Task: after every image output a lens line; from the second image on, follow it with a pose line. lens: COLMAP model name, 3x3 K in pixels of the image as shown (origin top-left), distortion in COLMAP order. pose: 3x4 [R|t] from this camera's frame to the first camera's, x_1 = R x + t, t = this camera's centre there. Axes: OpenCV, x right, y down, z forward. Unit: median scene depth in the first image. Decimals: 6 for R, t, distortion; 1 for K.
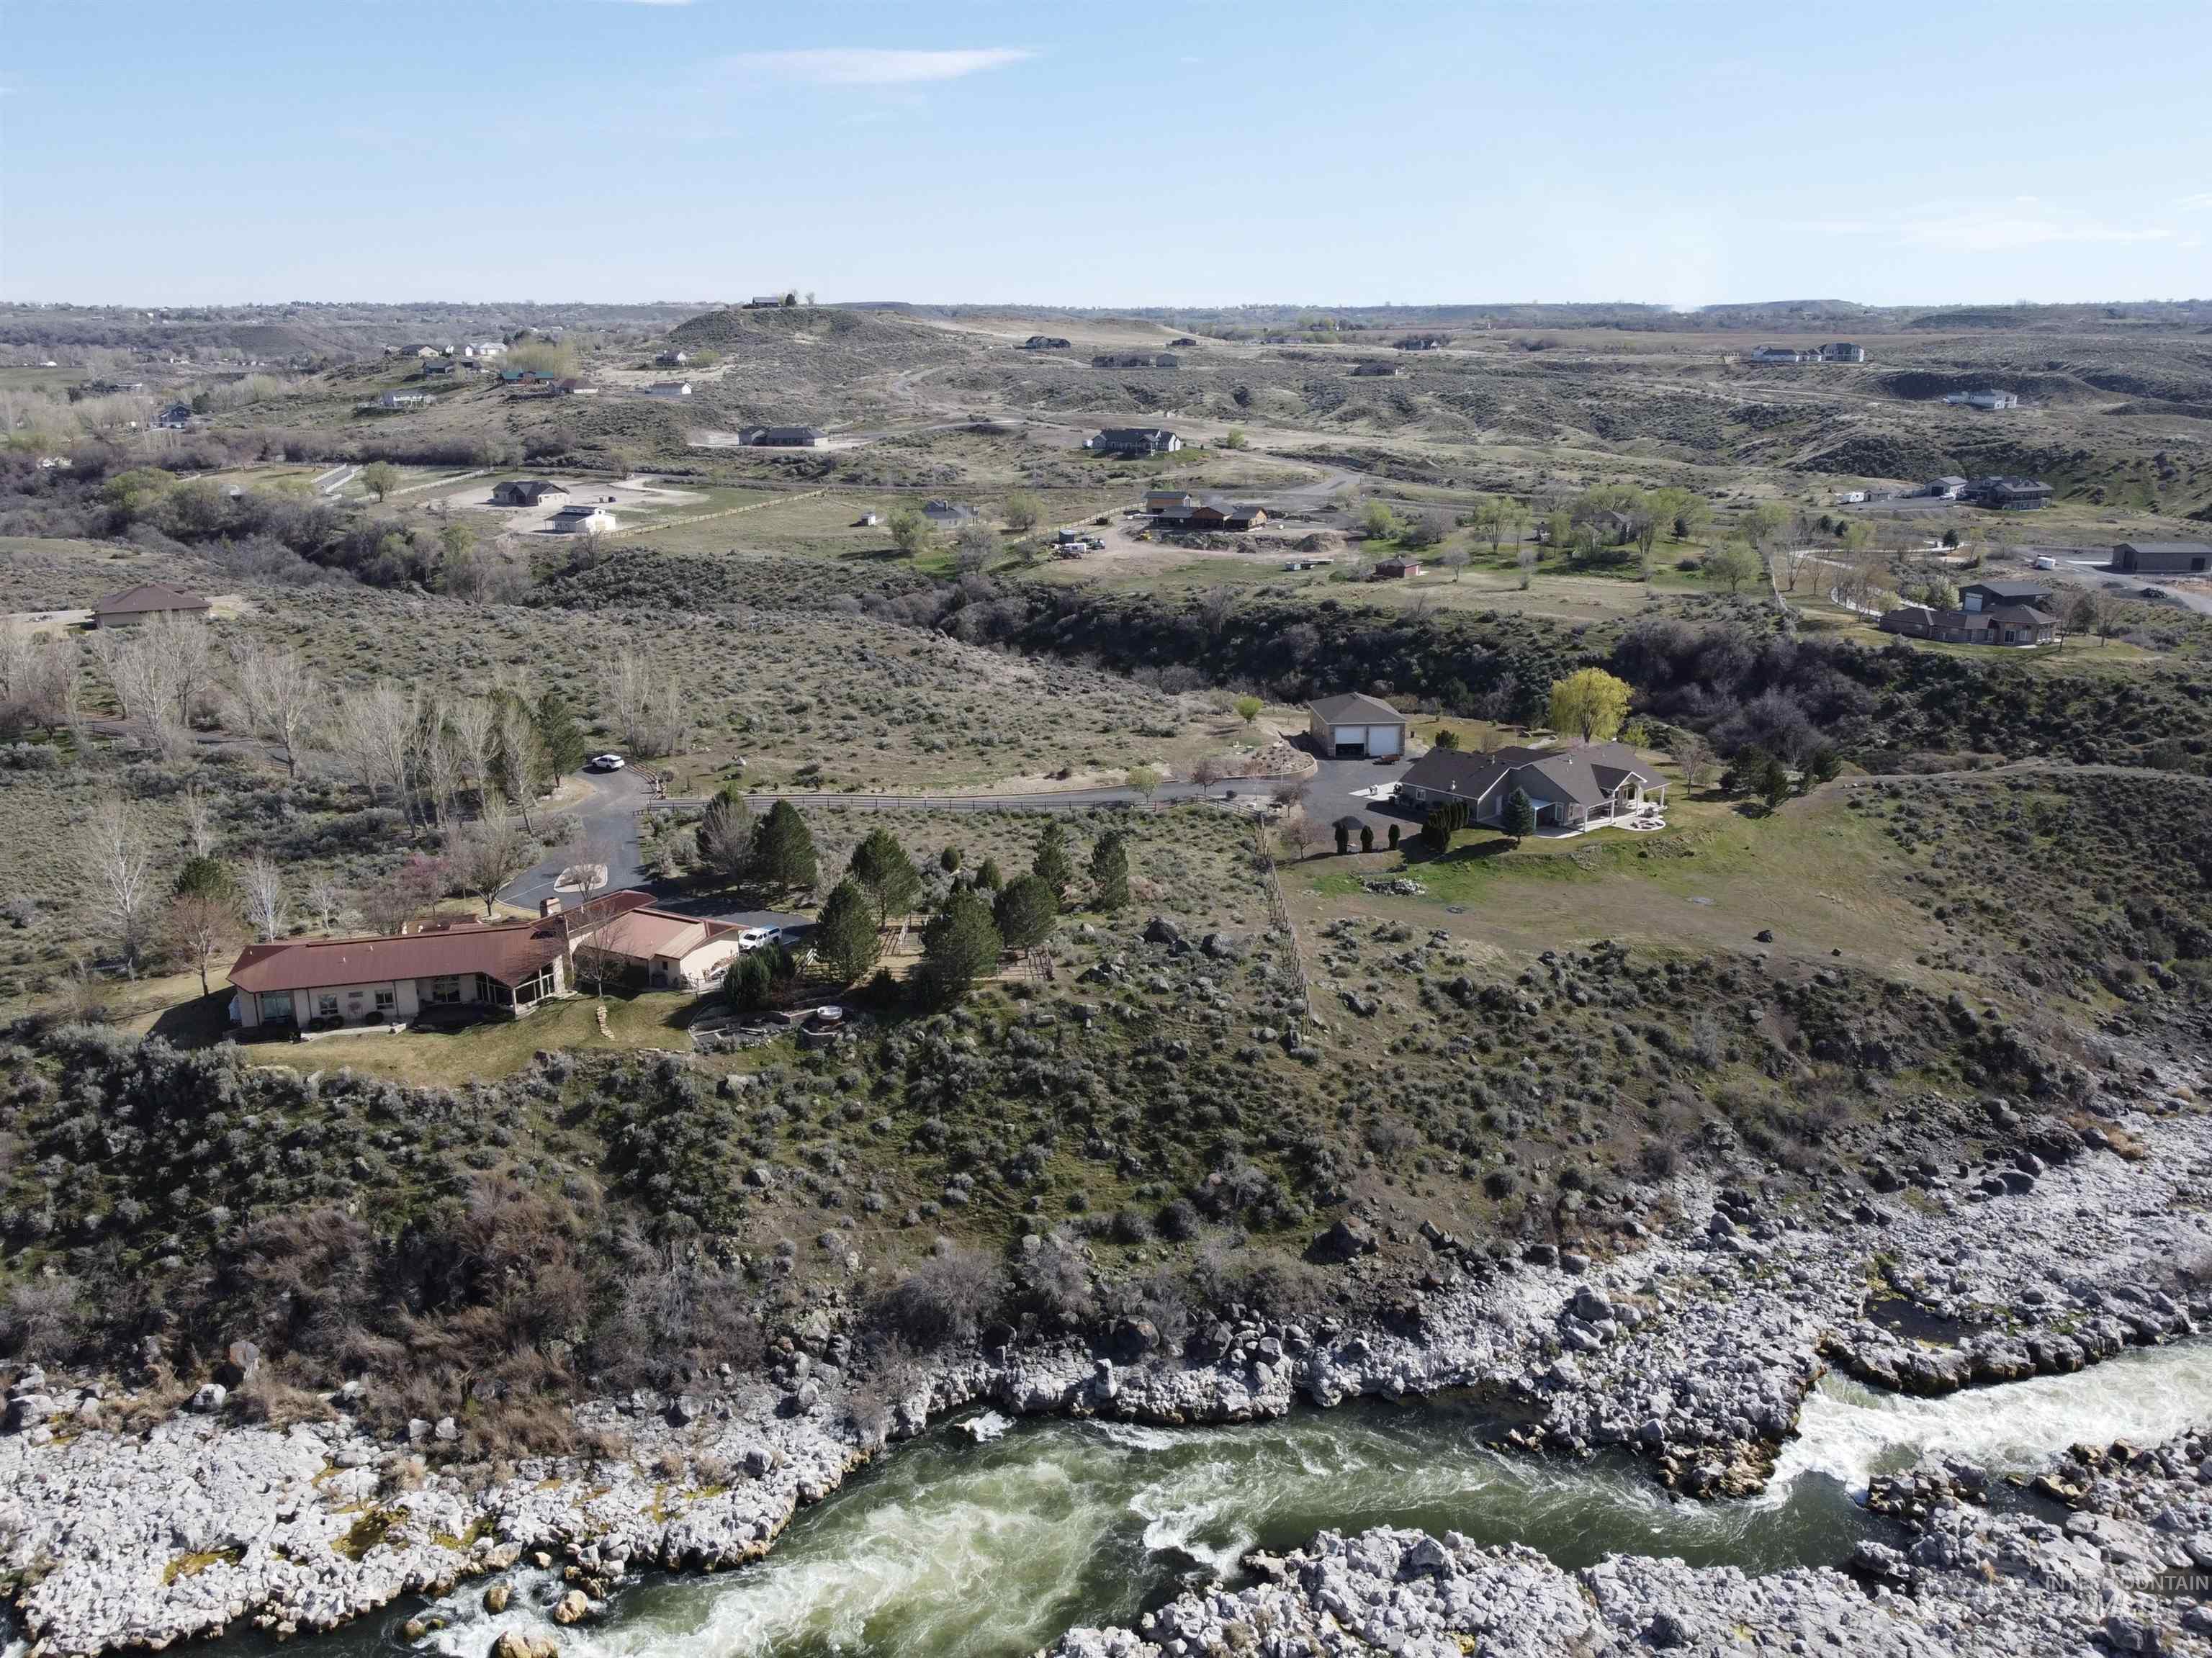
lens RADIAL K [[1758.3, 0, 1102.3], [0, 1758.3, 830.9], [0, 0, 1]] dist [-0.001060, -0.000777]
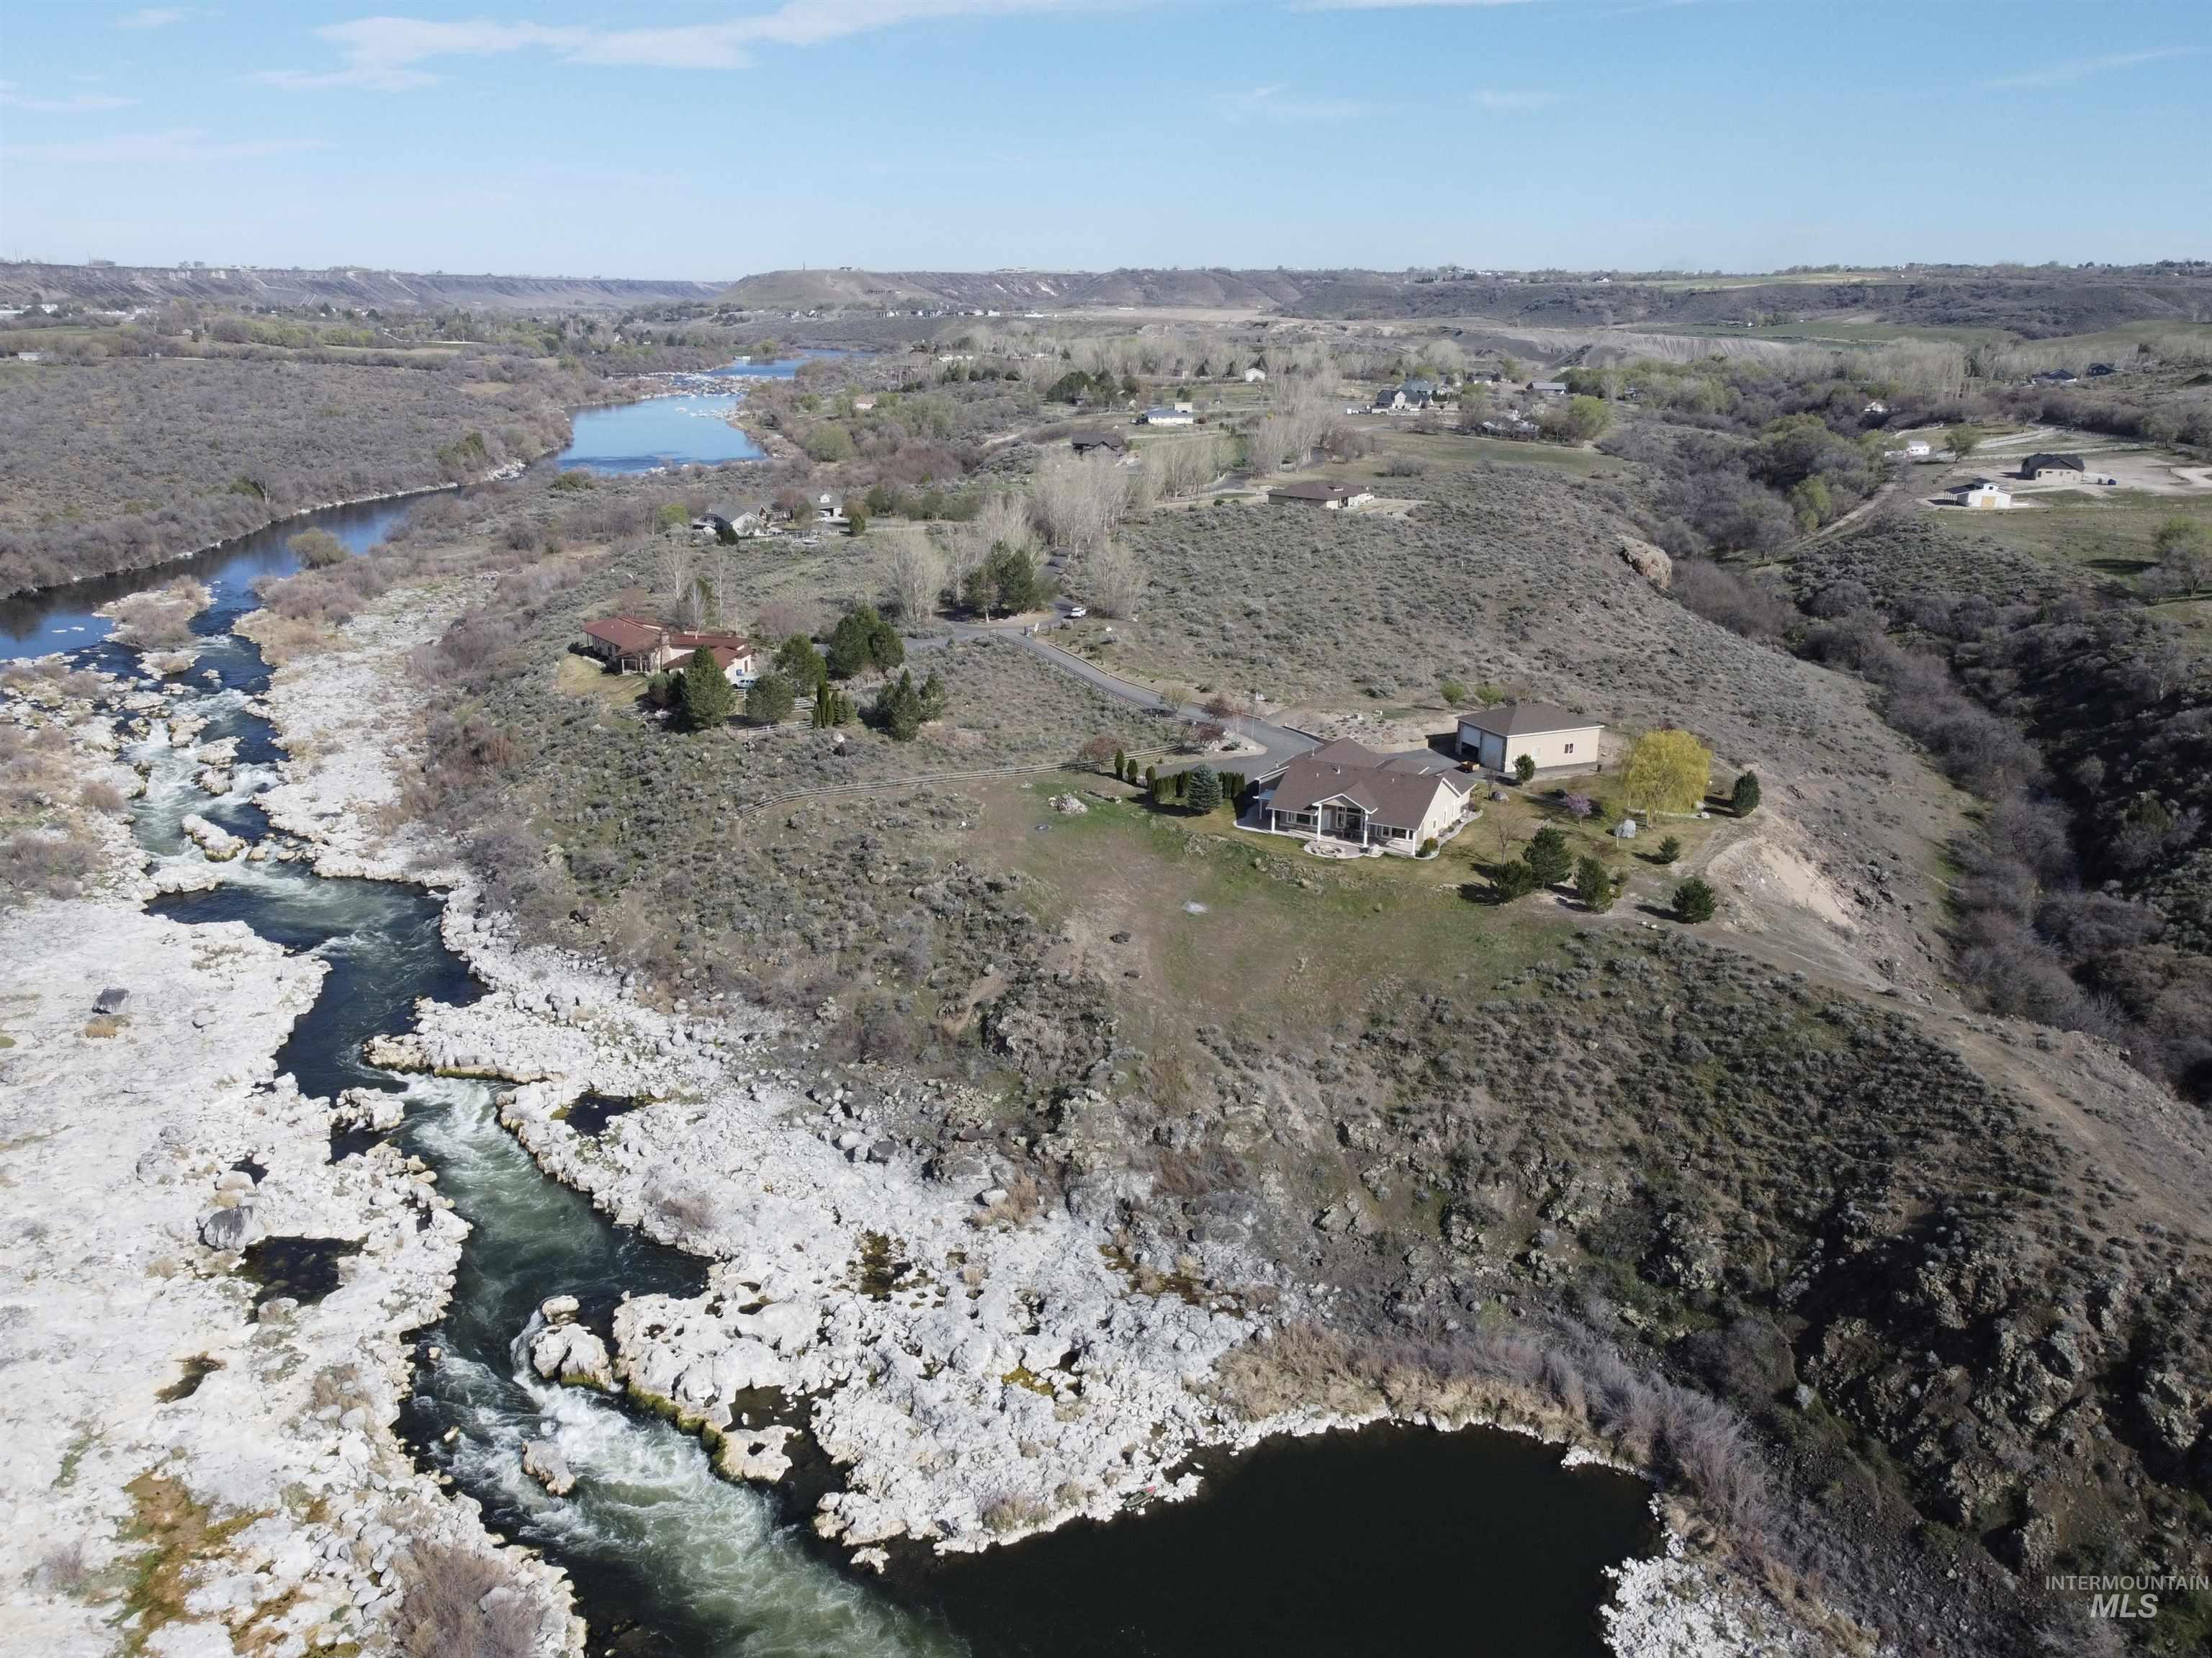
lens RADIAL K [[1763.7, 0, 1102.2], [0, 1763.7, 832.0], [0, 0, 1]] dist [0.001990, -0.009442]
pose [[0.358406, 0.280681, -0.890373, 0.324173], [-0.259589, 0.946084, 0.193749, -0.047849], [0.896749, 0.161690, 0.411944, 0.152703]]
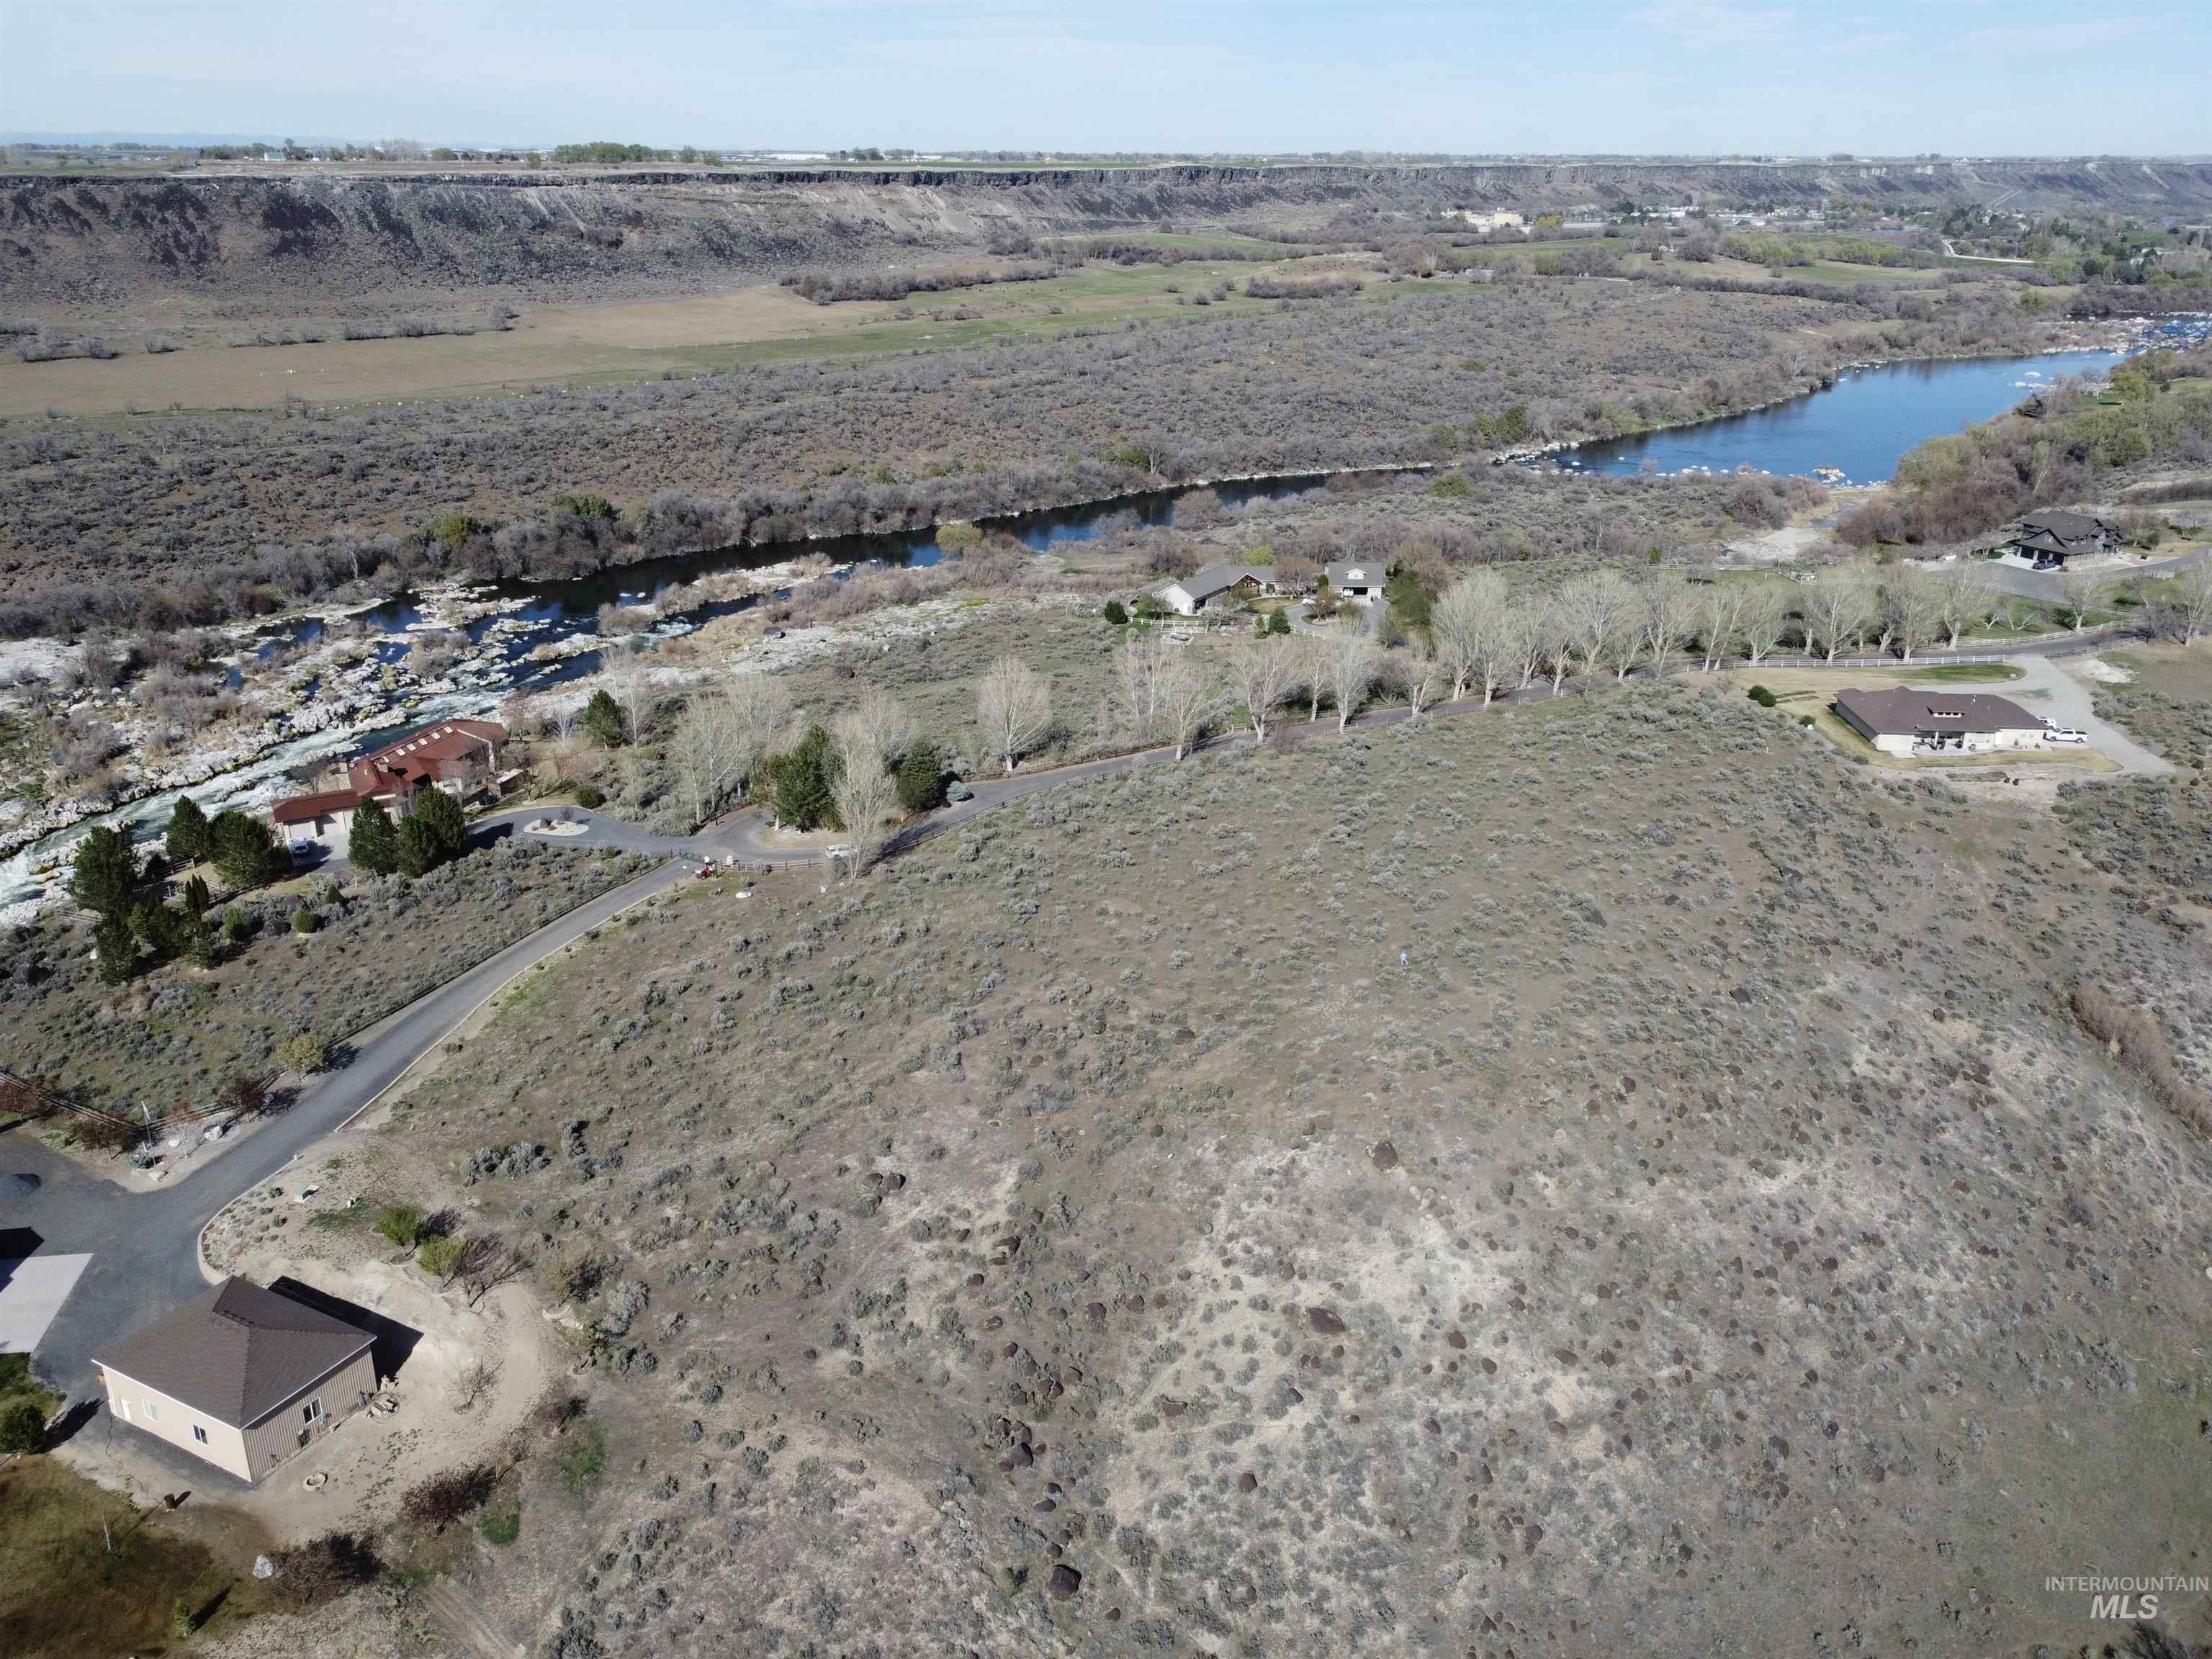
lens RADIAL K [[1749.6, 0, 1106.0], [0, 1749.6, 829.5], [0, 0, 1]] dist [-0.000184, -0.002310]
pose [[-0.527914, 0.305565, -0.792424, 0.129733], [-0.224724, 0.849523, 0.477294, -0.174353], [0.819027, 0.430047, -0.379808, 0.476229]]
